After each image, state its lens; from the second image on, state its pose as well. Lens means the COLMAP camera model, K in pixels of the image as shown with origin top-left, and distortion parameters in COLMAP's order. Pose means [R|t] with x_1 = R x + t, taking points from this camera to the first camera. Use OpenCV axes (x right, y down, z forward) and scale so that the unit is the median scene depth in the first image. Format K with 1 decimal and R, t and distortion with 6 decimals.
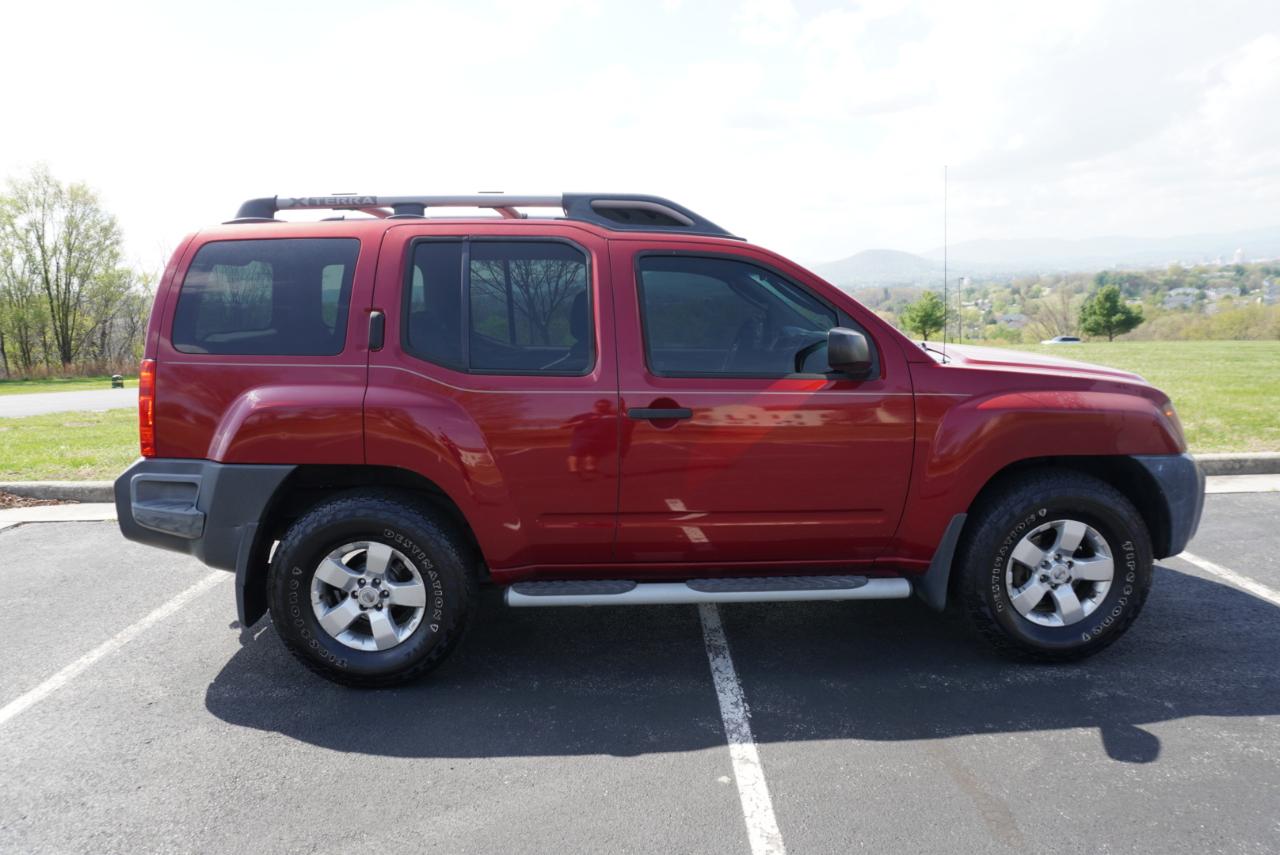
lens RADIAL K [[853.7, 0, 631.4], [0, 853.7, 428.4], [0, 0, 1]] dist [-0.046609, 0.031774]
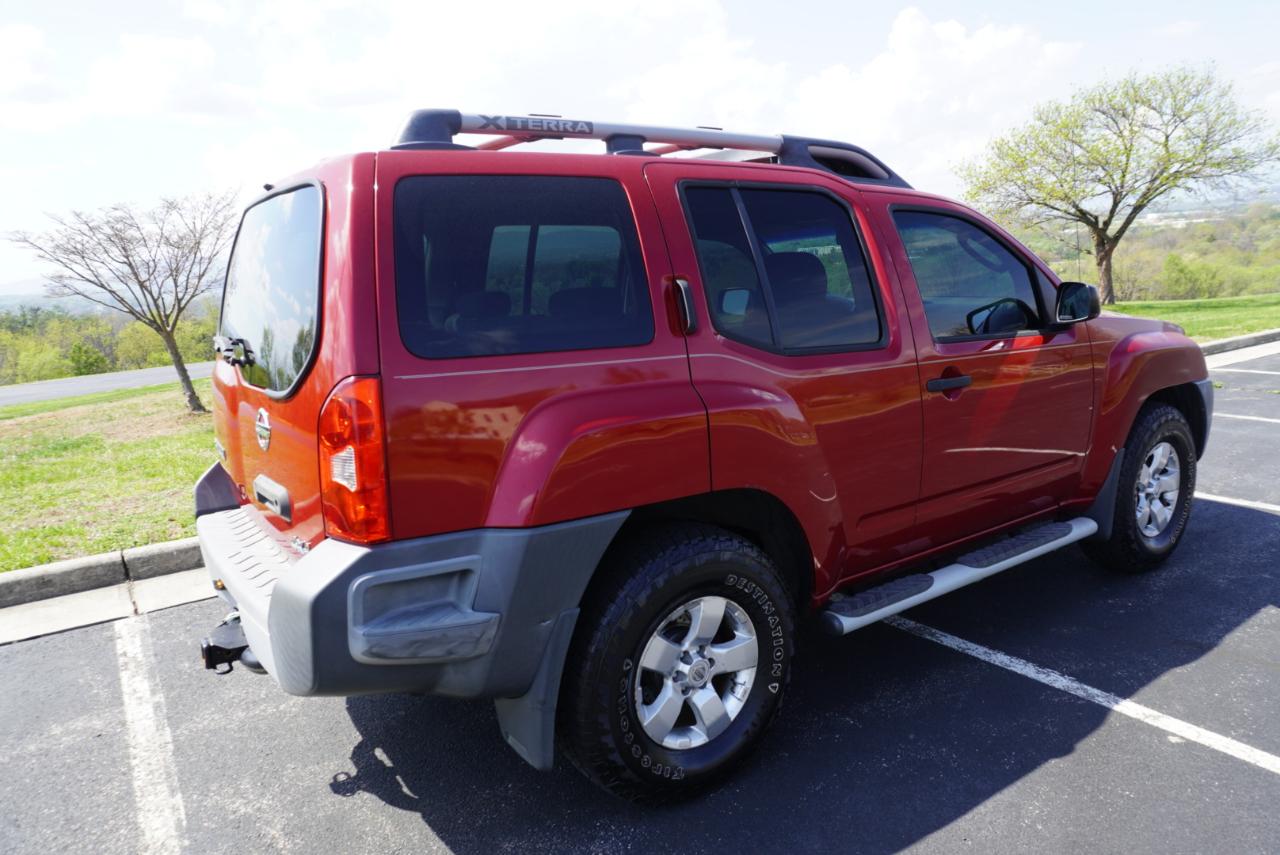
lens RADIAL K [[853.7, 0, 638.7], [0, 853.7, 433.0], [0, 0, 1]] dist [-0.046609, 0.031774]
pose [[0.833947, -0.122755, 0.538018, -0.041554], [0.116562, 0.992132, 0.045690, -0.002629], [-0.539393, 0.024610, 0.841694, 0.023483]]
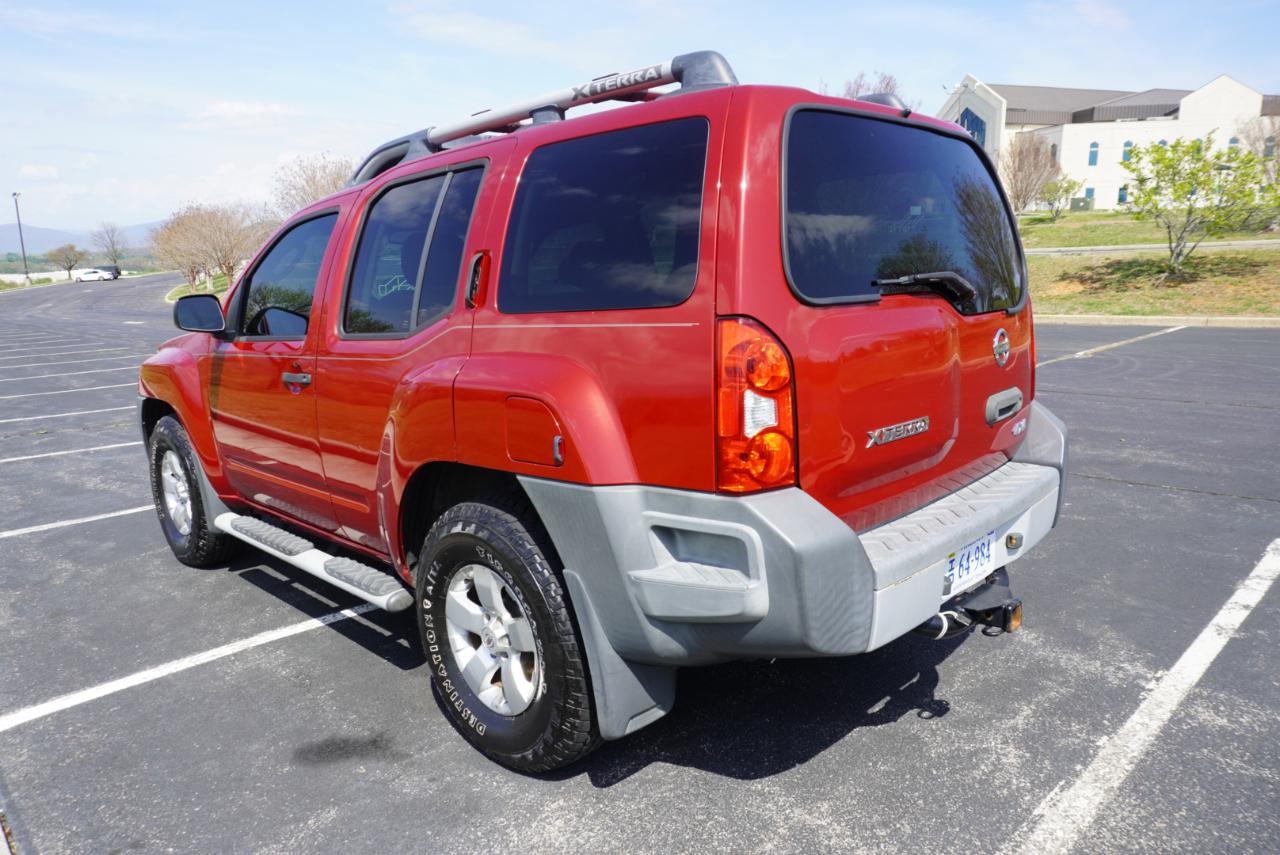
lens RADIAL K [[853.7, 0, 639.5], [0, 853.7, 429.5], [0, 0, 1]] dist [-0.046609, 0.031774]
pose [[-0.694206, -0.081986, 0.715092, -0.053665], [0.160618, 0.950795, 0.264936, -0.013595], [-0.701627, 0.298777, -0.646879, 0.108020]]
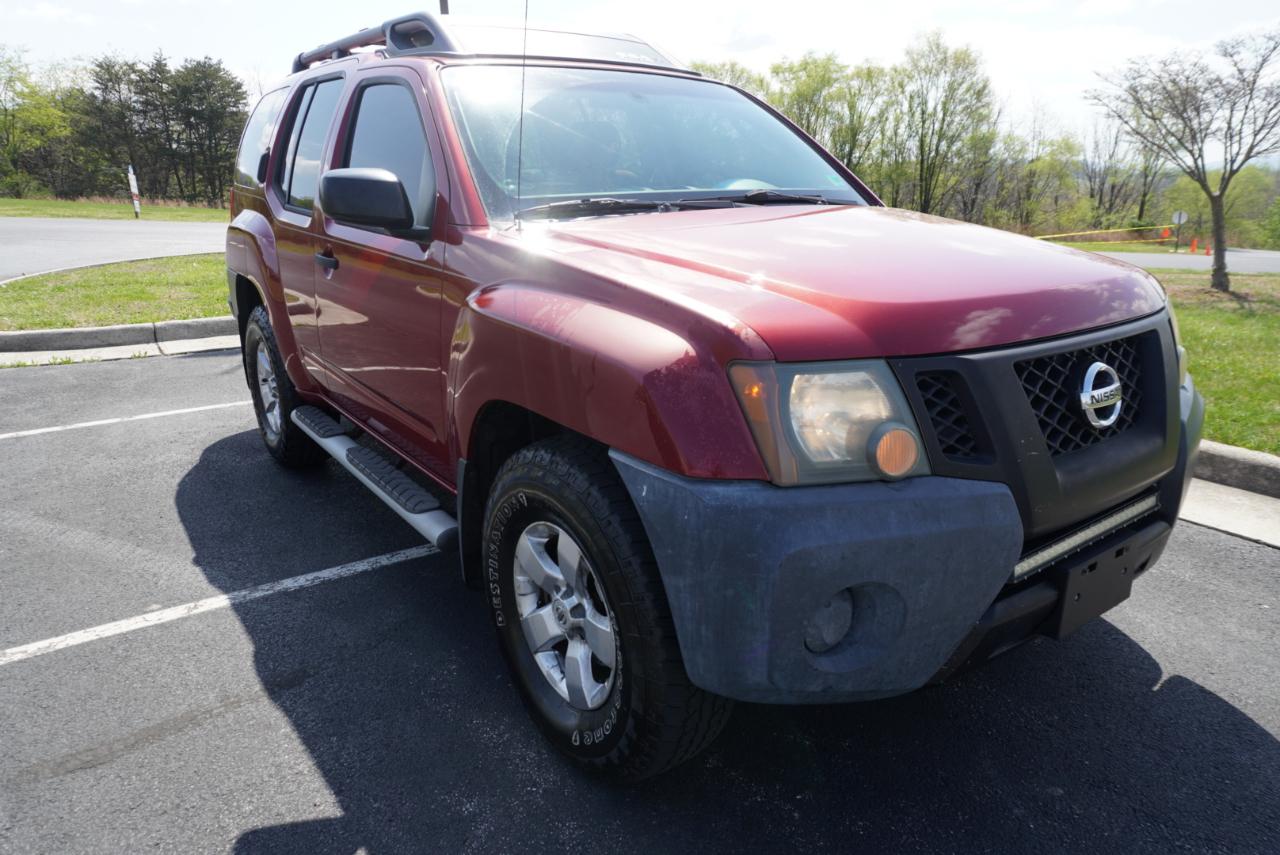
lens RADIAL K [[853.7, 0, 626.6], [0, 853.7, 423.3], [0, 0, 1]] dist [-0.046609, 0.031774]
pose [[0.561053, 0.253208, -0.788102, 0.056257], [-0.136297, 0.967331, 0.213761, -0.005157], [0.816482, -0.012516, 0.577236, 0.040780]]
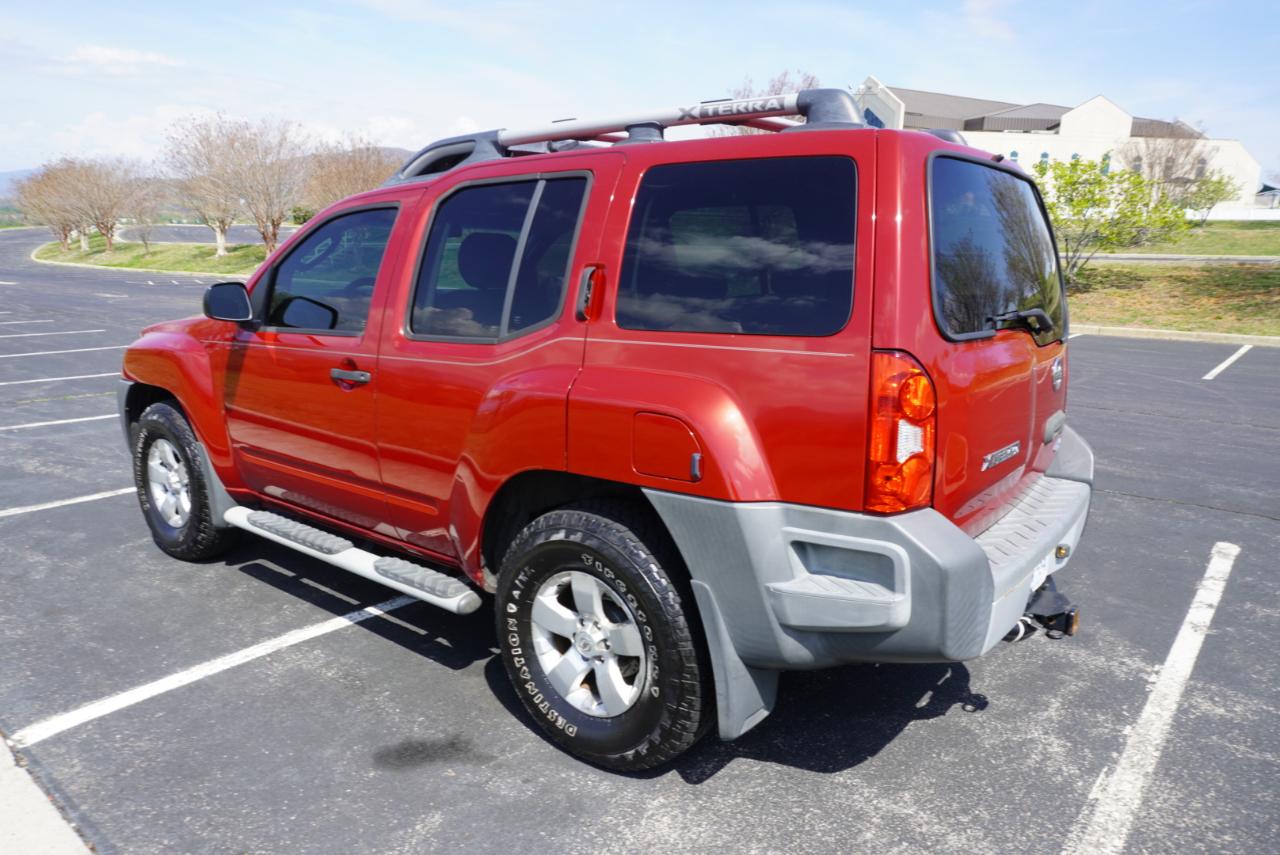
lens RADIAL K [[853.7, 0, 640.5], [0, 853.7, 430.1], [0, 0, 1]] dist [-0.046609, 0.031774]
pose [[-0.774068, -0.115087, 0.622555, -0.046946], [0.100663, 0.948456, 0.300496, -0.016796], [-0.625049, 0.295272, -0.722584, 0.115496]]
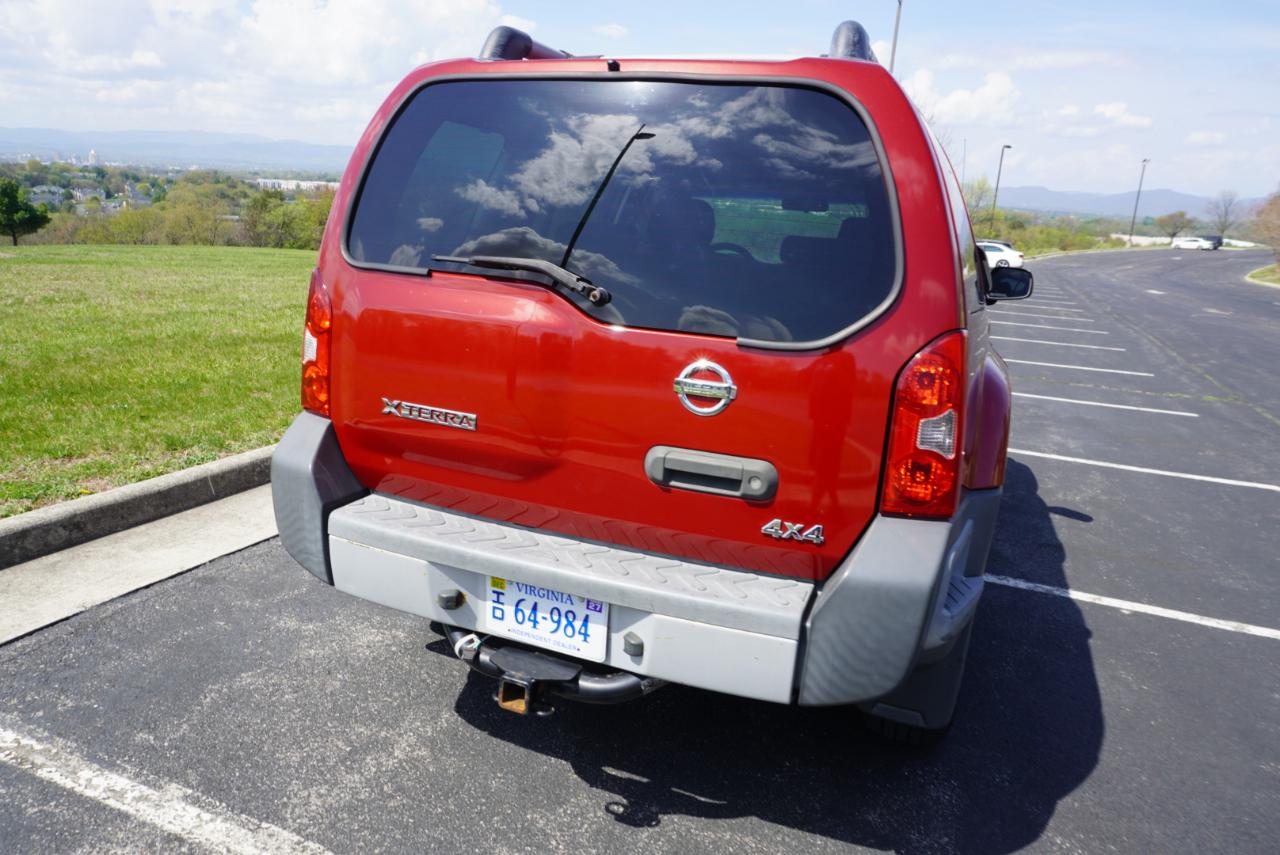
lens RADIAL K [[853.7, 0, 642.8], [0, 853.7, 429.1], [0, 0, 1]] dist [-0.046609, 0.031774]
pose [[0.376796, -0.170488, 0.910472, -0.063884], [0.064459, 0.985359, 0.157835, -0.006531], [-0.924051, -0.000783, 0.382269, 0.055821]]
